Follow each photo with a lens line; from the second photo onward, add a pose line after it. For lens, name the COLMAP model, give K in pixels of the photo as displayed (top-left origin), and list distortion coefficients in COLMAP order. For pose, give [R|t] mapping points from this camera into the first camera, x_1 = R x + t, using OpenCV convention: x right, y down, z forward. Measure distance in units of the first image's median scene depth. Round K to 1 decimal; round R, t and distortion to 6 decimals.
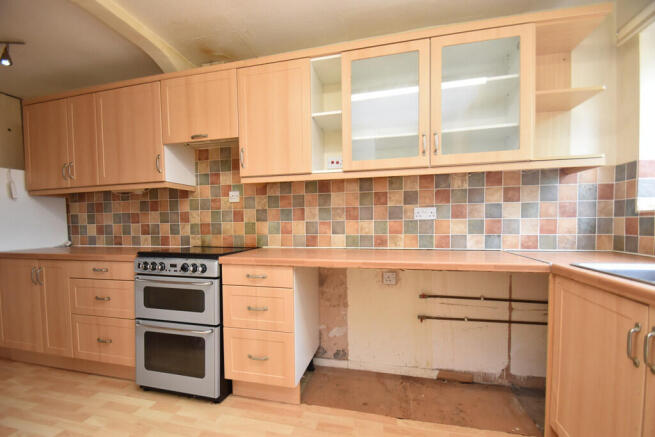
lens RADIAL K [[293.0, 0, 323.5], [0, 293.0, 233.1], [0, 0, 1]] dist [-0.011006, -0.000466]
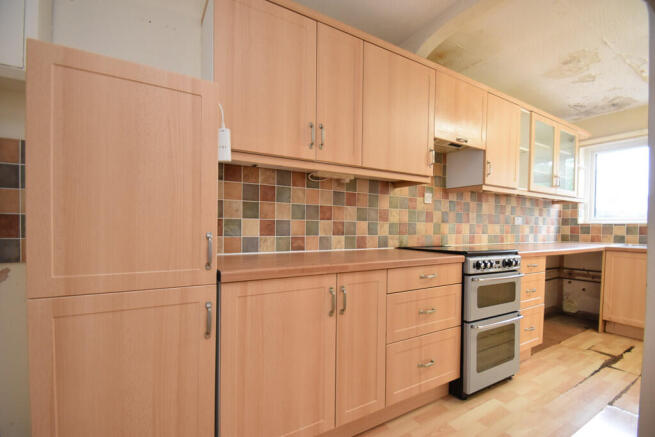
lens RADIAL K [[293.0, 0, 323.5], [0, 293.0, 233.1], [0, 0, 1]] dist [-0.011006, -0.000466]
pose [[0.718113, 0.006239, 0.695898, -1.241207], [0.008476, 0.999807, -0.017710, 0.014255], [-0.695875, 0.018617, 0.717922, 0.495032]]
